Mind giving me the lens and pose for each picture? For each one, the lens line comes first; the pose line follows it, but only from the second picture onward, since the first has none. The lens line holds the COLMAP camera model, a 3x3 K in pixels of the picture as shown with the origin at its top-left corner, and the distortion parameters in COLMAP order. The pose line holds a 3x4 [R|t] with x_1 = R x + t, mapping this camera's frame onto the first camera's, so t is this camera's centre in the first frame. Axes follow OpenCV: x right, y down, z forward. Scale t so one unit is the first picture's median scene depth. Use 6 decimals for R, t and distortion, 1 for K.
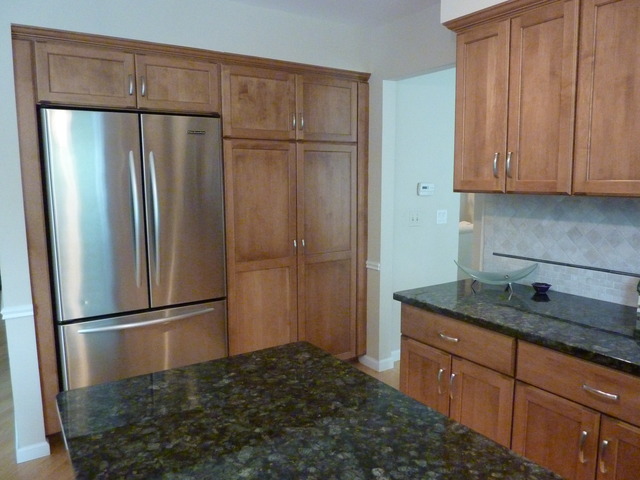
lens RADIAL K [[478.8, 0, 321.2], [0, 478.8, 238.7], [0, 0, 1]] dist [-0.010228, -0.002256]
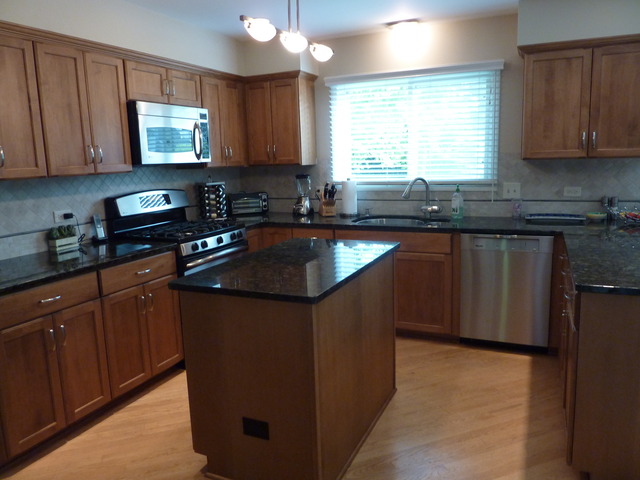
lens RADIAL K [[478.8, 0, 320.9], [0, 478.8, 239.1], [0, 0, 1]] dist [-0.010228, -0.002256]
pose [[-0.516422, -0.123169, 0.847430, -1.082775], [0.142504, 0.963442, 0.226873, -0.114024], [-0.844394, 0.237924, -0.479991, 0.966636]]
